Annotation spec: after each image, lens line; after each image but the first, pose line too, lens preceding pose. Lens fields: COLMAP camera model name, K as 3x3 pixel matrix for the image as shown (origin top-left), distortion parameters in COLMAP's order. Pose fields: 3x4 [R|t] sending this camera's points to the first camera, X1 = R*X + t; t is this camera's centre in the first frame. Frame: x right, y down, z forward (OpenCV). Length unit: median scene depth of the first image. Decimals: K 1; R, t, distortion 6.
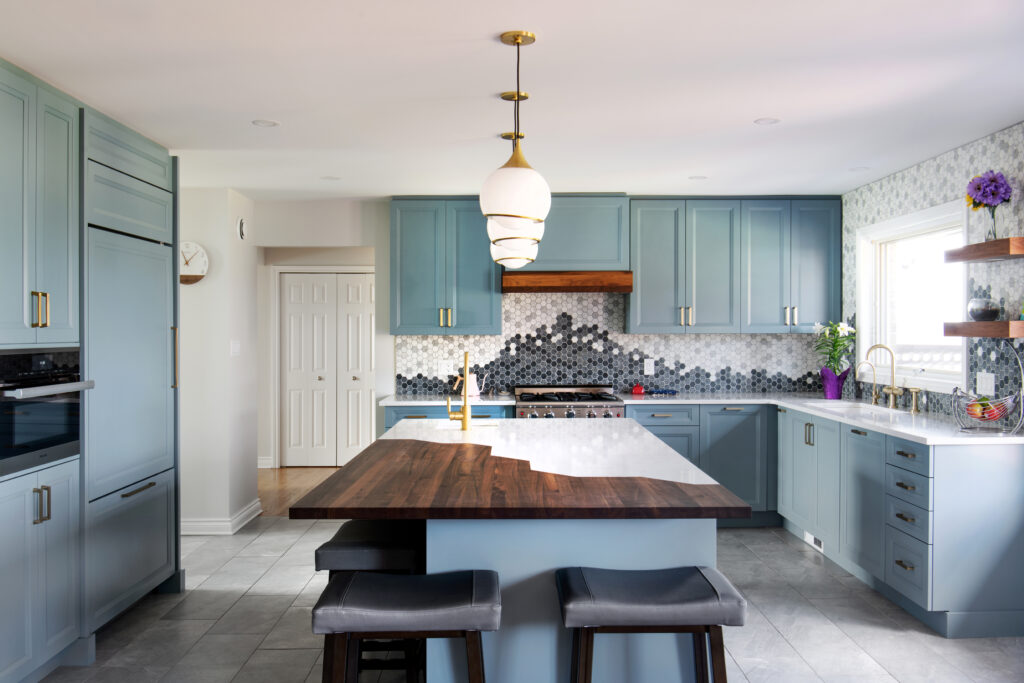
lens RADIAL K [[918.6, 0, 512.0], [0, 918.6, 341.5], [0, 0, 1]] dist [-0.006506, 0.000376]
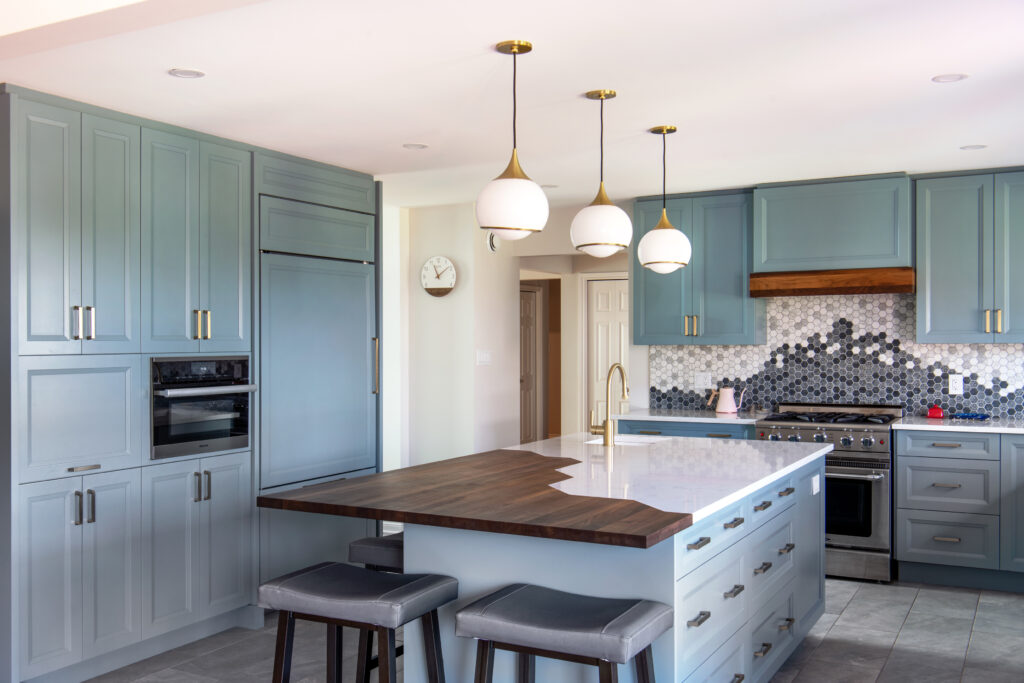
lens RADIAL K [[1024.3, 0, 475.2], [0, 1024.3, 345.8], [0, 0, 1]] dist [0.004004, -0.012145]
pose [[0.855946, 0.001003, -0.517064, 0.270270], [-0.003152, 0.999990, -0.003278, -0.002114], [0.517056, 0.004435, 0.855940, 0.016660]]
